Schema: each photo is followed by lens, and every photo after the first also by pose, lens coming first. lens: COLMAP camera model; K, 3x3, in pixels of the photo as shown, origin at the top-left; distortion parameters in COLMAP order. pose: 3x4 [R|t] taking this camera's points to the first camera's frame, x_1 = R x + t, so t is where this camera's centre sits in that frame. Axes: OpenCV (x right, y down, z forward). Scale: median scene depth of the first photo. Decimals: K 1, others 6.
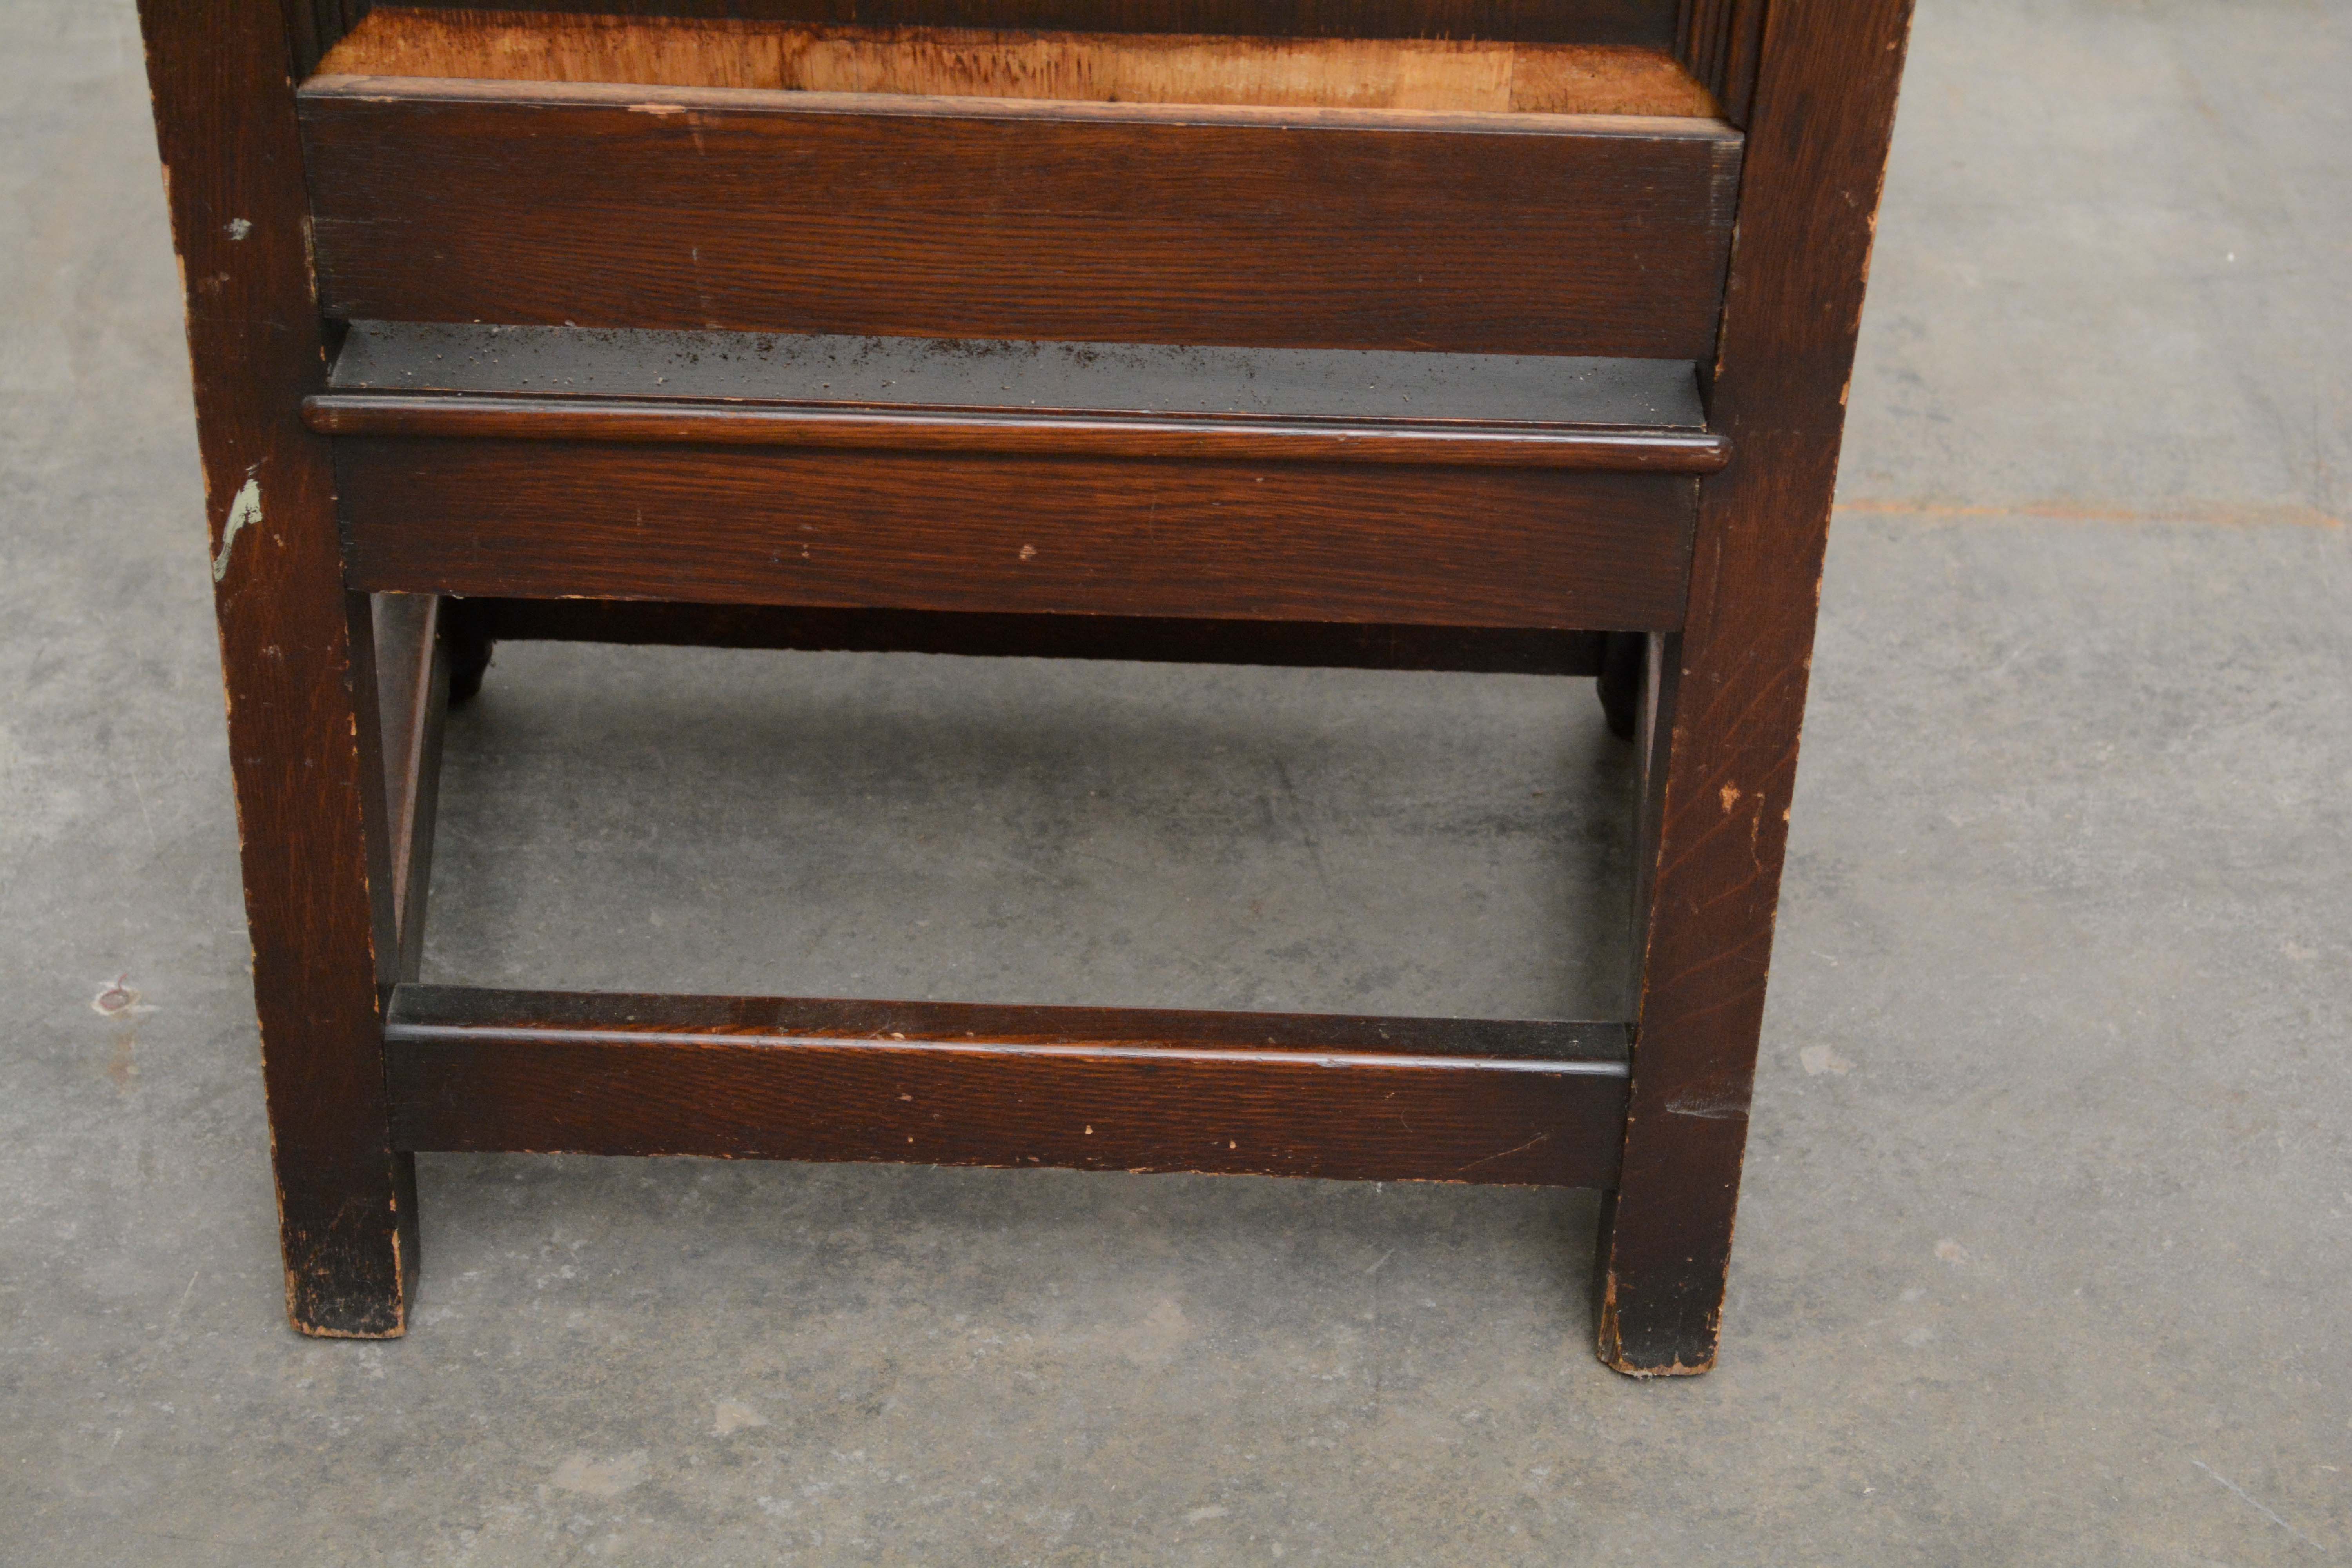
lens RADIAL K [[4515.8, 0, 1160.8], [0, 4515.8, 783.4], [0, 0, 1]] dist [0.018281, 0.065230]
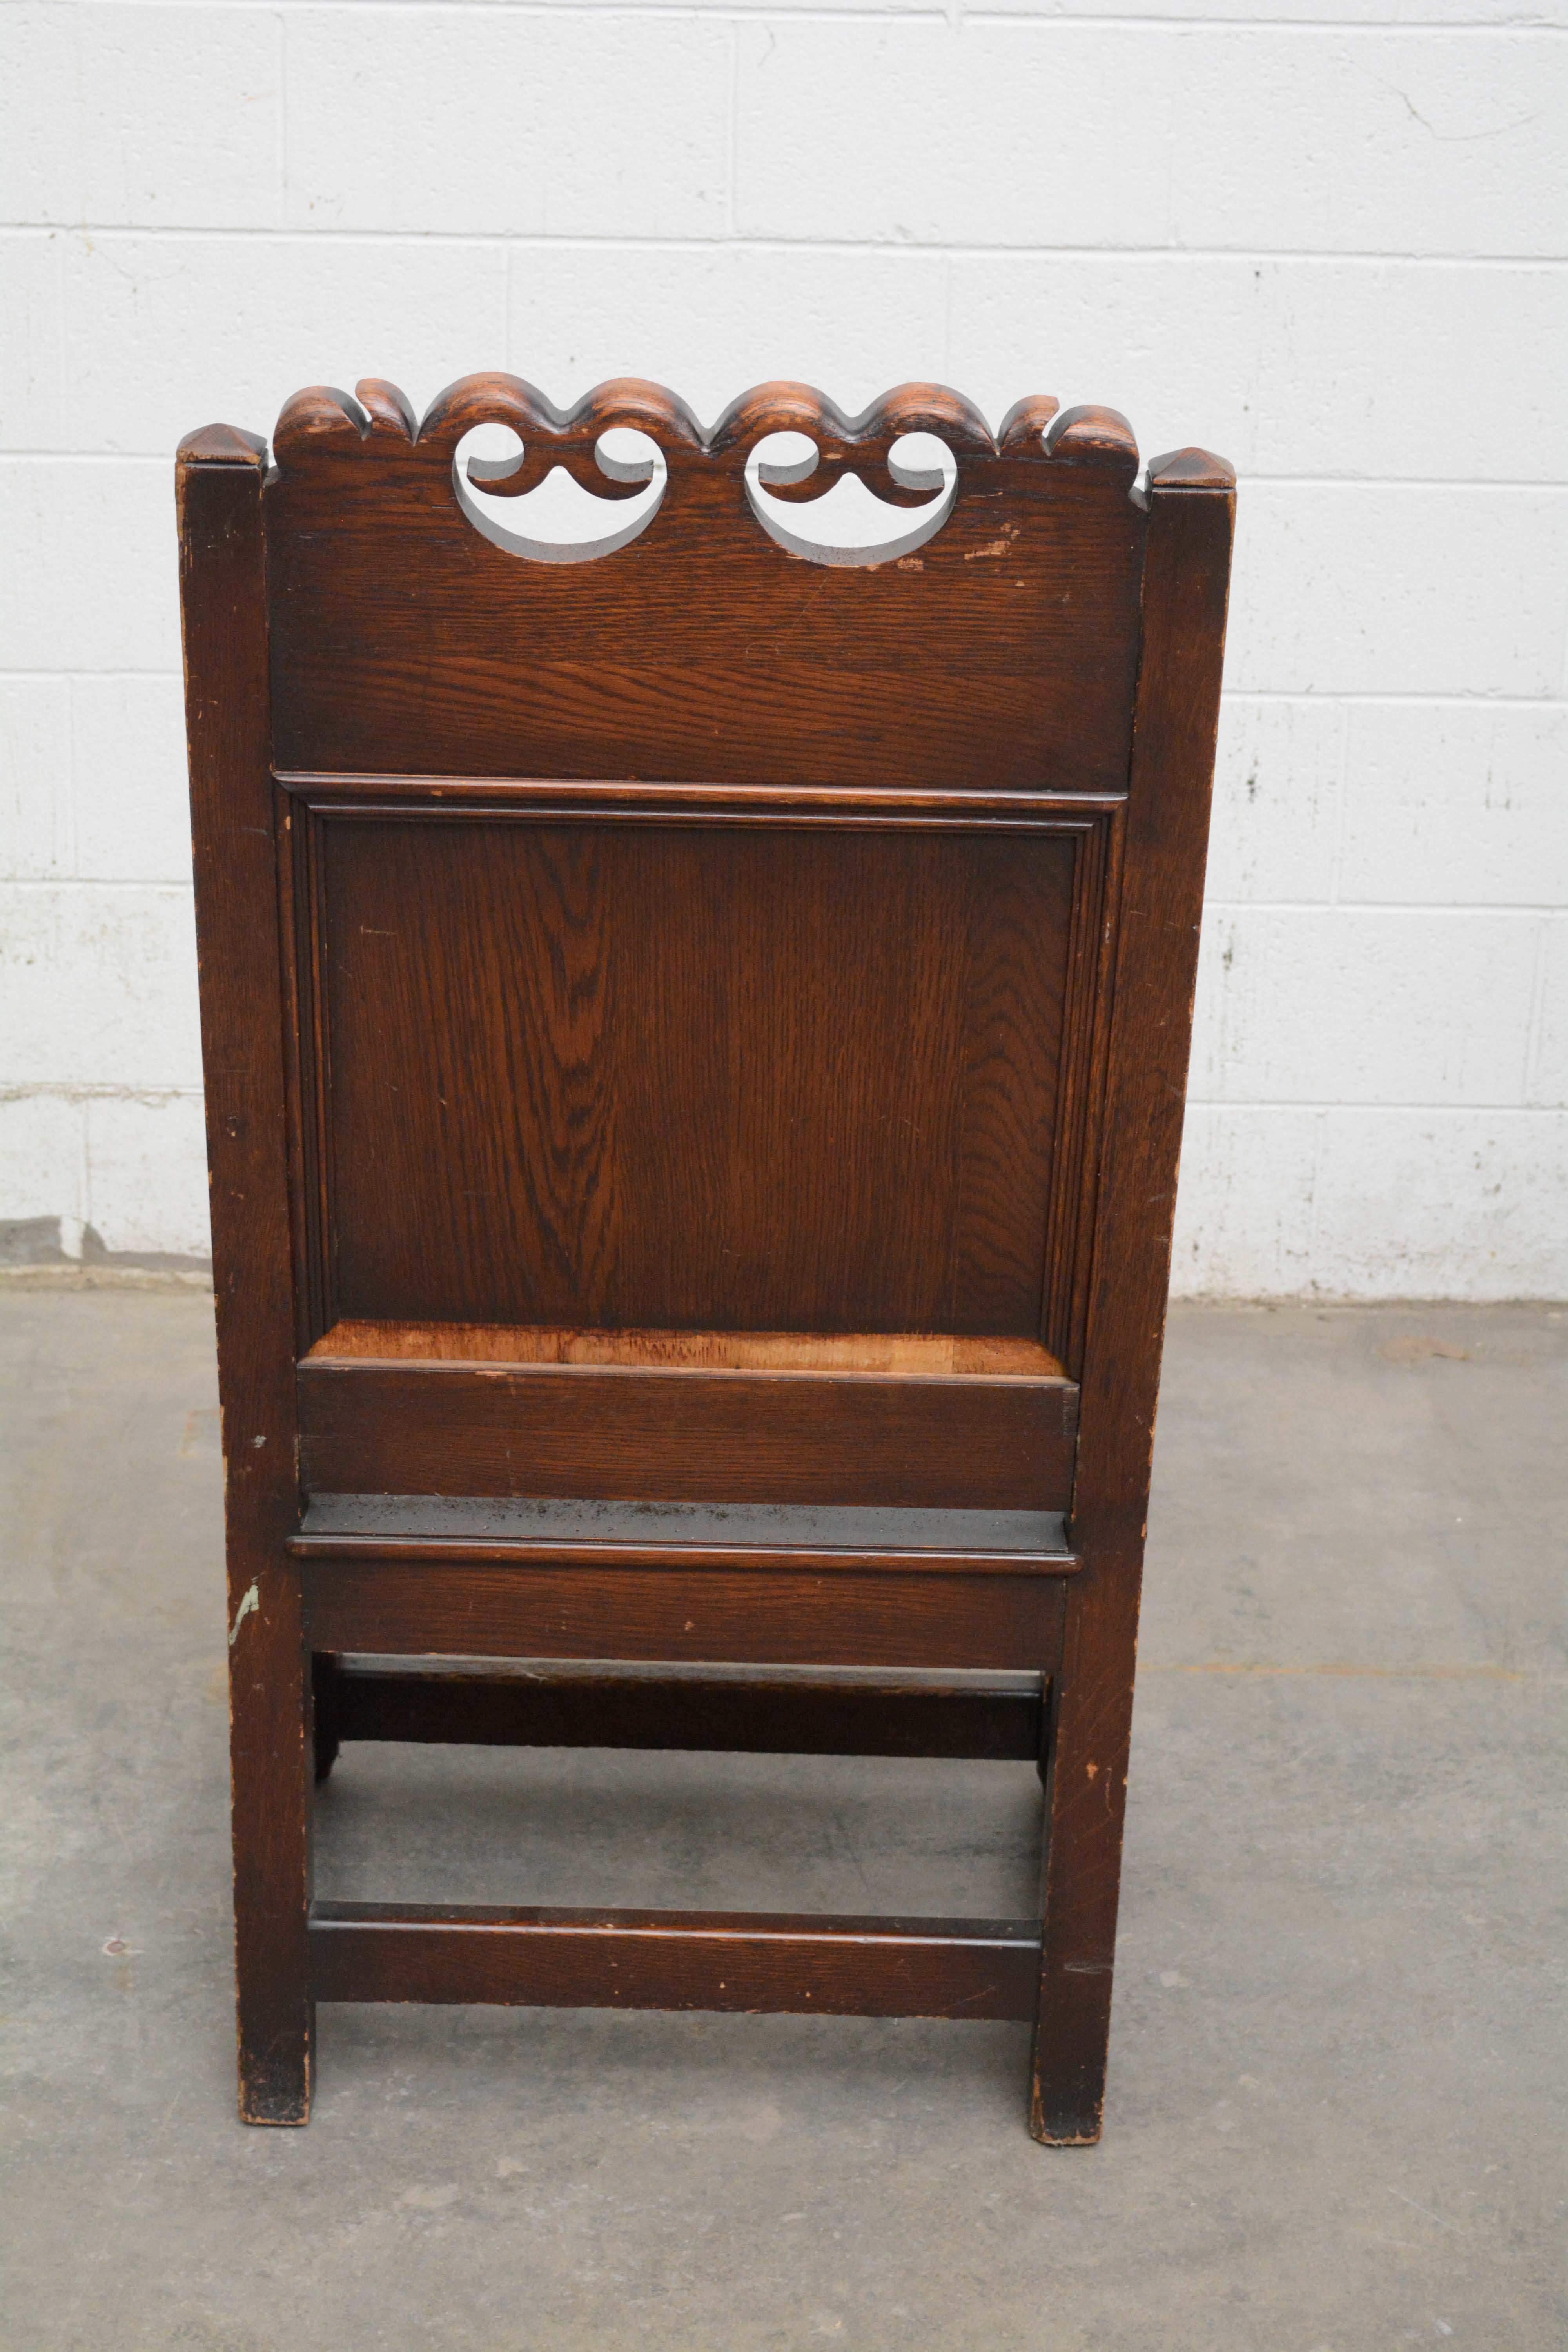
lens RADIAL K [[4734.1, 0, 784.0], [0, 4734.1, 1176.0], [0, 0, 1]] dist [0.005212, -0.046564]
pose [[0.999927, -0.004779, 0.011125, -0.010858], [0.007298, 0.971048, -0.238771, 0.198468], [-0.009662, 0.238835, 0.971012, -0.758669]]
